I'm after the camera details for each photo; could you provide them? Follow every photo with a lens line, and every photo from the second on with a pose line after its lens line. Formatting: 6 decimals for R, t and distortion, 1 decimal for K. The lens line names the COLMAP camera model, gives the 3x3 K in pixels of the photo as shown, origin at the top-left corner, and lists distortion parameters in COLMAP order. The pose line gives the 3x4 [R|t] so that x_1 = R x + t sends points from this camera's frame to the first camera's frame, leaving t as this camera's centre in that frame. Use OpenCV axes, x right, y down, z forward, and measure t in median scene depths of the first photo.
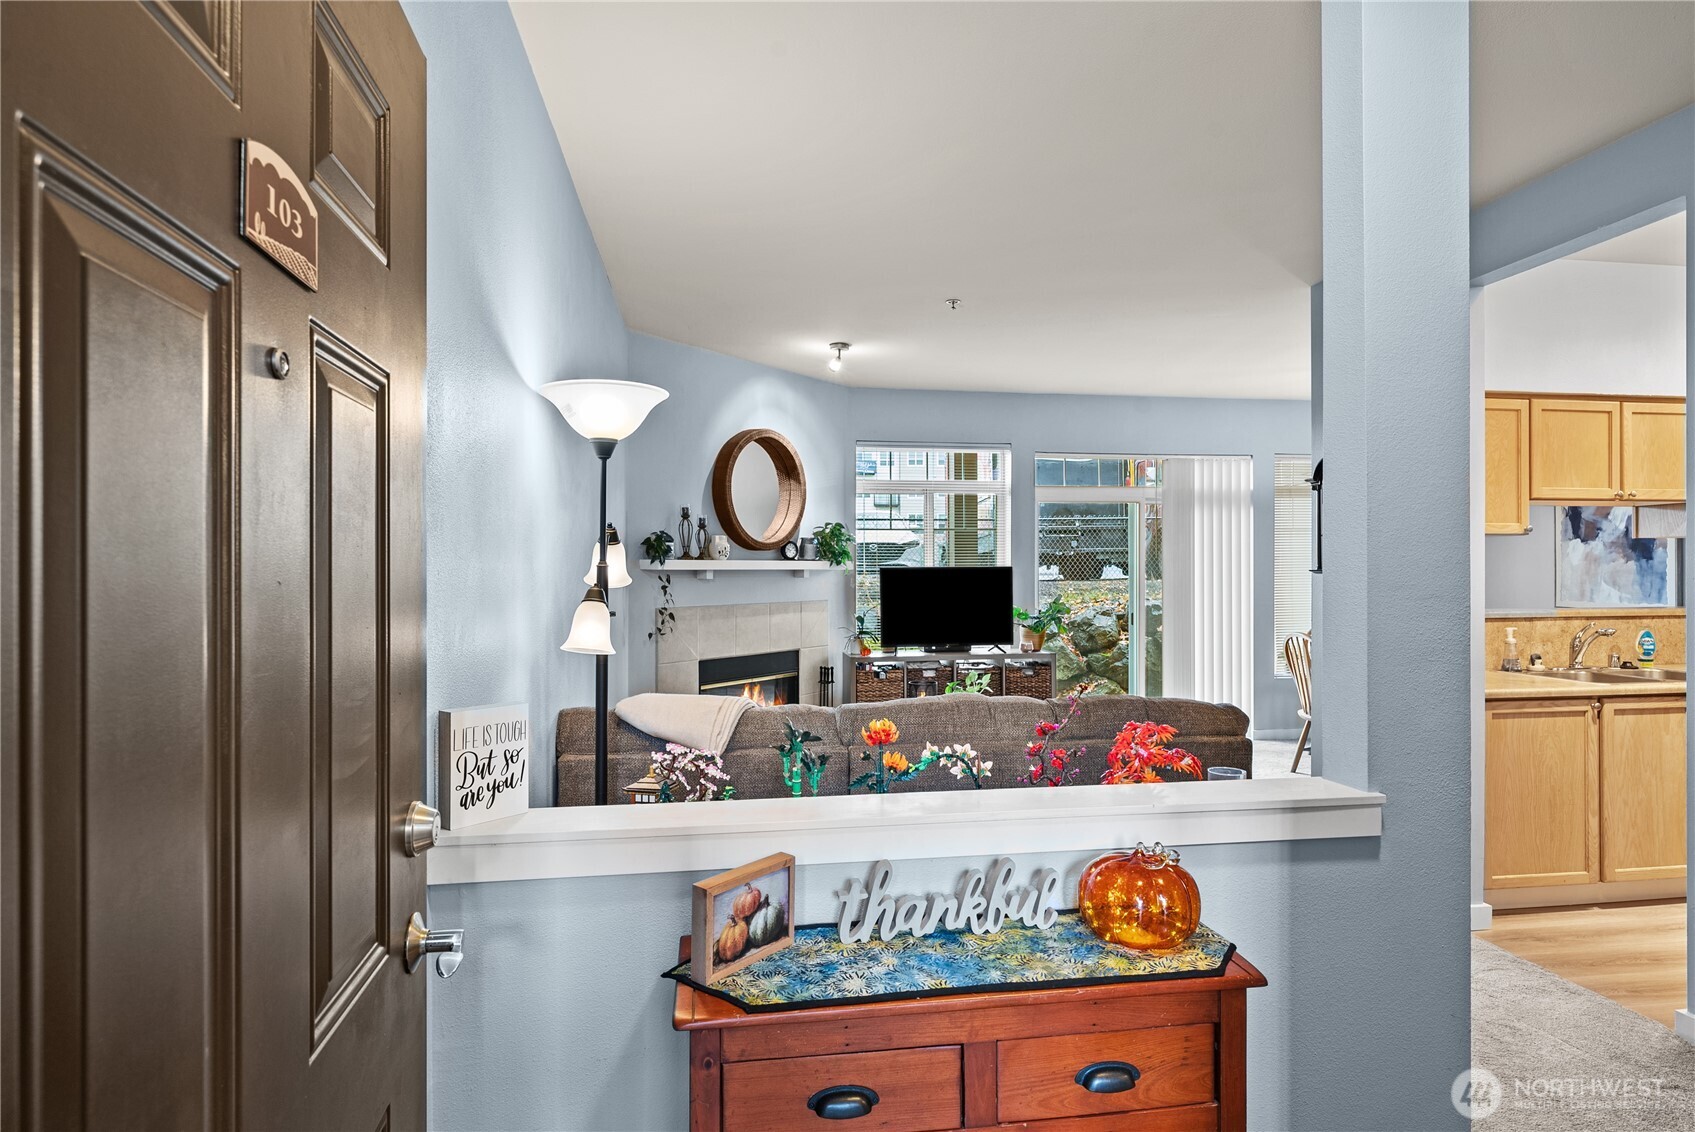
lens RADIAL K [[928.1, 0, 843.4], [0, 928.1, 569.5], [0, 0, 1]] dist [-0.002592, -0.000053]
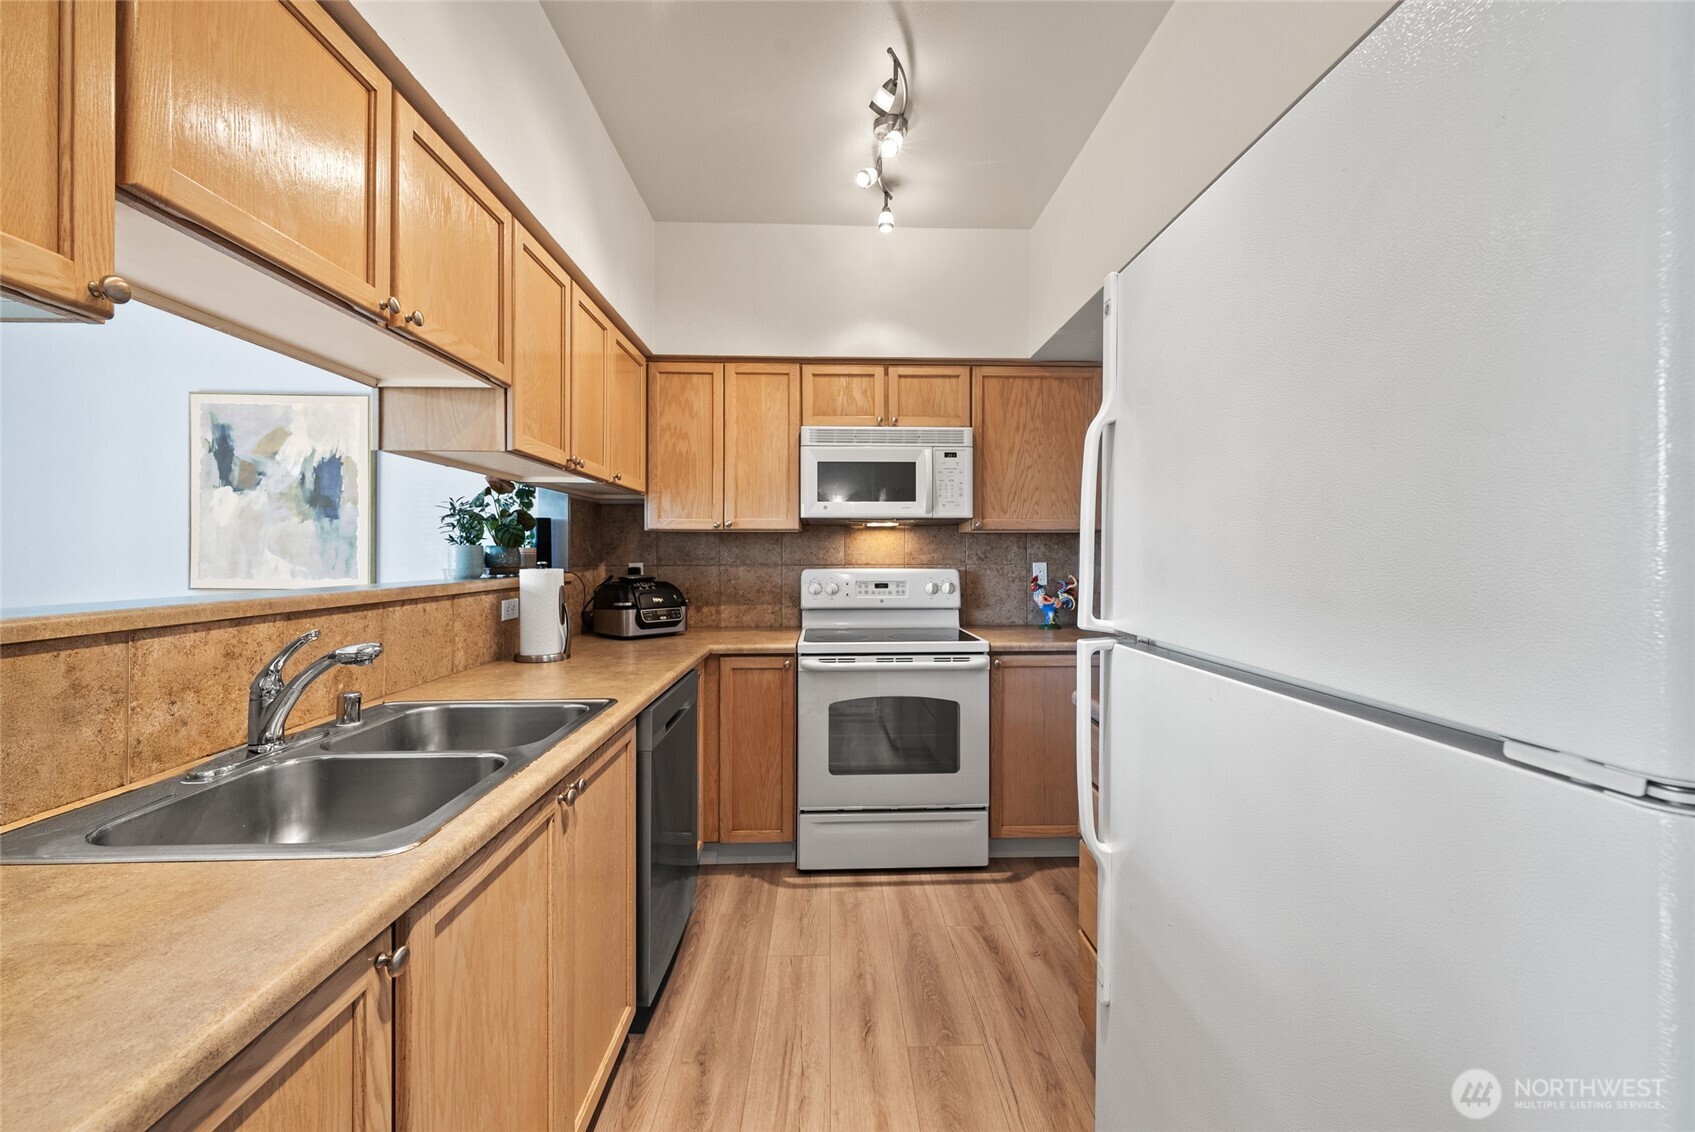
lens RADIAL K [[664.9, 0, 846.2], [0, 664.9, 554.9], [0, 0, 1]] dist [-0.004441, -0.000342]
pose [[0.126069, 0.003778, 0.992014, 0.418804], [-0.003355, 0.999989, -0.003382, 0.019290], [-0.992016, -0.002902, 0.126080, 0.555611]]
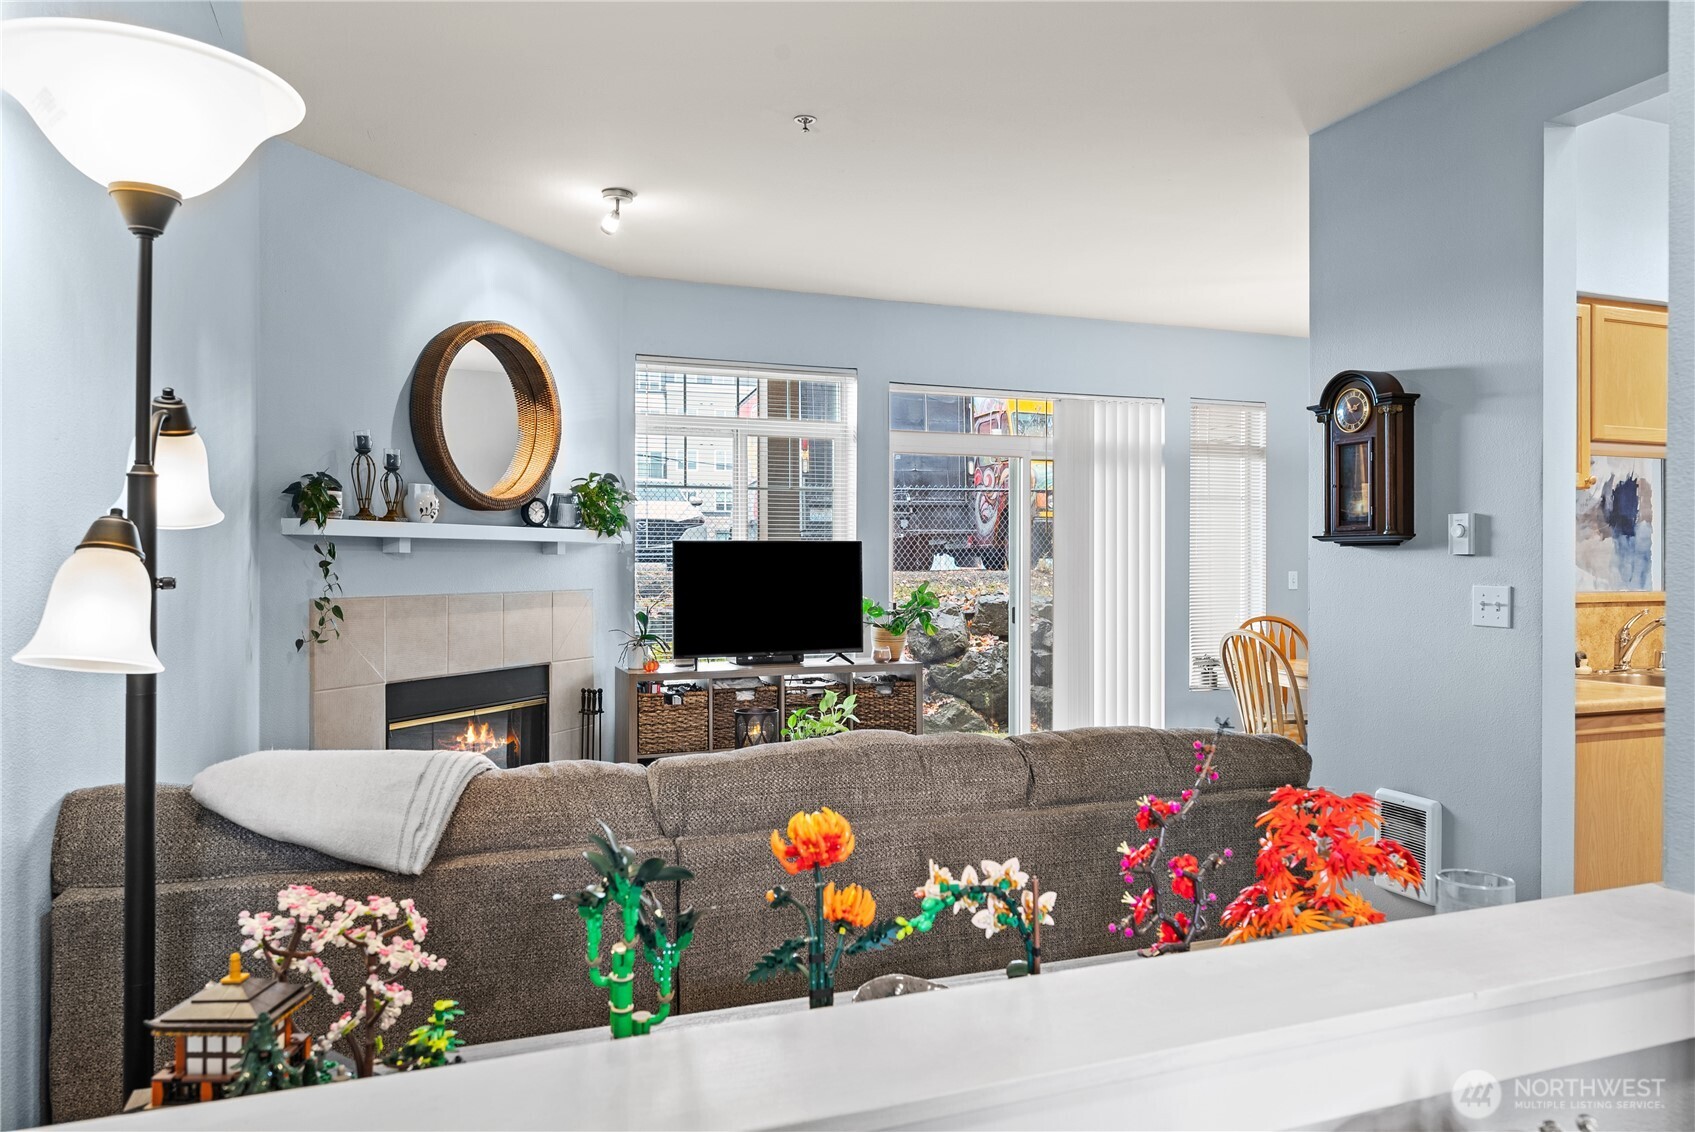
lens RADIAL K [[1157.6, 0, 859.8], [0, 1157.6, 567.3], [0, 0, 1]] dist [-0.005083, 0.002648]
pose [[0.973809, 0.002280, 0.227356, -0.022519], [-0.002972, 0.999992, 0.002701, 0.017066], [-0.227348, -0.003306, 0.973808, 0.171317]]
